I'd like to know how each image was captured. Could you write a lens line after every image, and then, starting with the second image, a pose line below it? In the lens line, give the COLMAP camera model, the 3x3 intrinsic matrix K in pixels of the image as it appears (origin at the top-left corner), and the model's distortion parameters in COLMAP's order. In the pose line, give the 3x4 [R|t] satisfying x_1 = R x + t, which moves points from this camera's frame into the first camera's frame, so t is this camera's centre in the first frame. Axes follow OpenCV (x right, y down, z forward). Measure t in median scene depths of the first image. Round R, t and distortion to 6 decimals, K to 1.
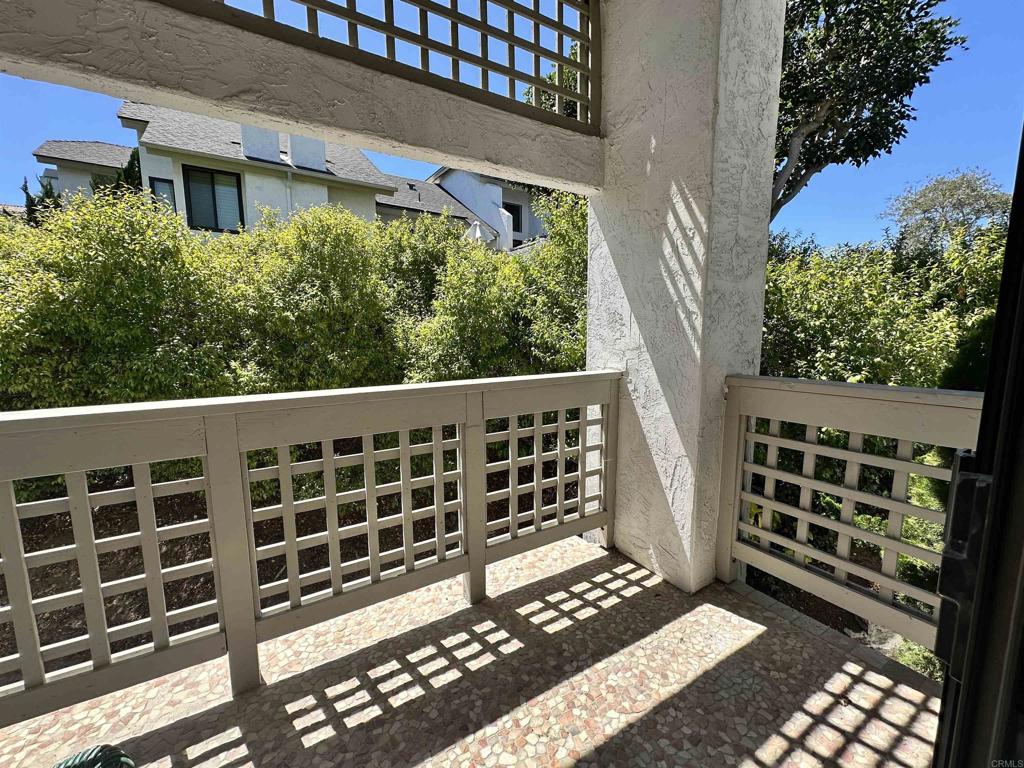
lens RADIAL K [[405.8, 0, 513.9], [0, 405.8, 385.3], [0, 0, 1]] dist [0.003332, -0.000174]
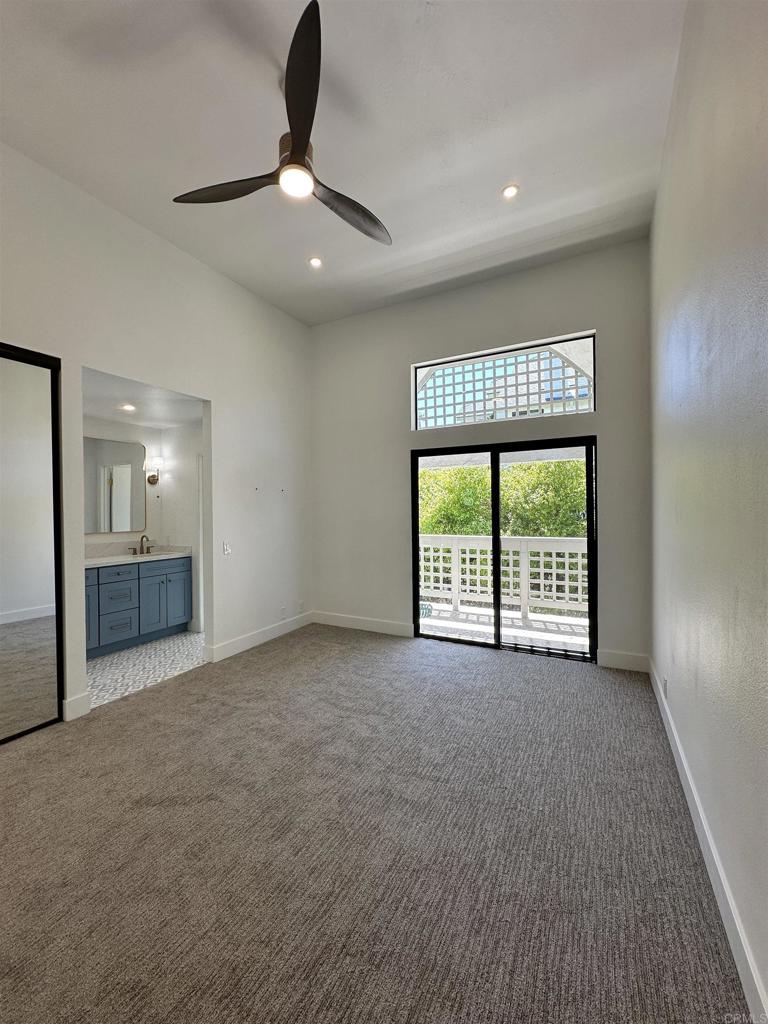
lens RADIAL K [[405.8, 0, 383.5], [0, 405.8, 505.3], [0, 0, 1]] dist [0.003332, -0.000174]
pose [[0.507886, -0.012771, -0.861330, 1.749945], [-0.103509, 0.991741, -0.075739, 0.082980], [0.855183, 0.127623, 0.502369, -1.238892]]
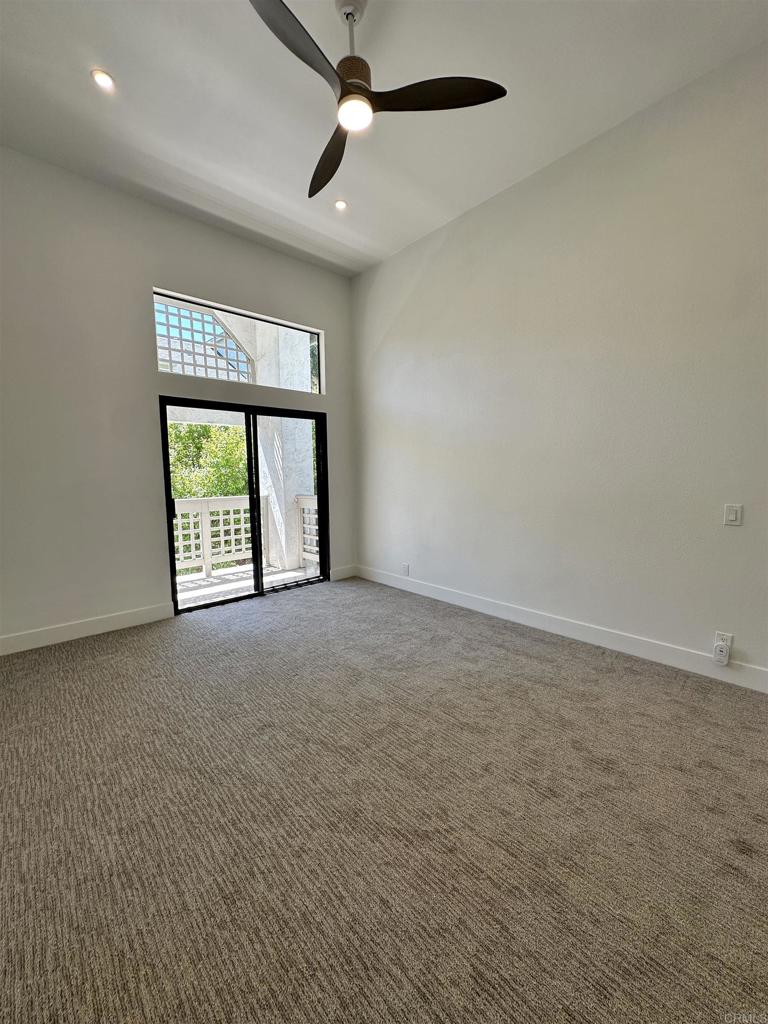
lens RADIAL K [[405.8, 0, 384.2], [0, 405.8, 514.3], [0, 0, 1]] dist [0.003332, -0.000174]
pose [[0.983095, -0.026939, 0.181106, 0.599765], [0.030875, 0.999344, -0.018951, 0.186936], [-0.180477, 0.024223, 0.983281, -1.971502]]
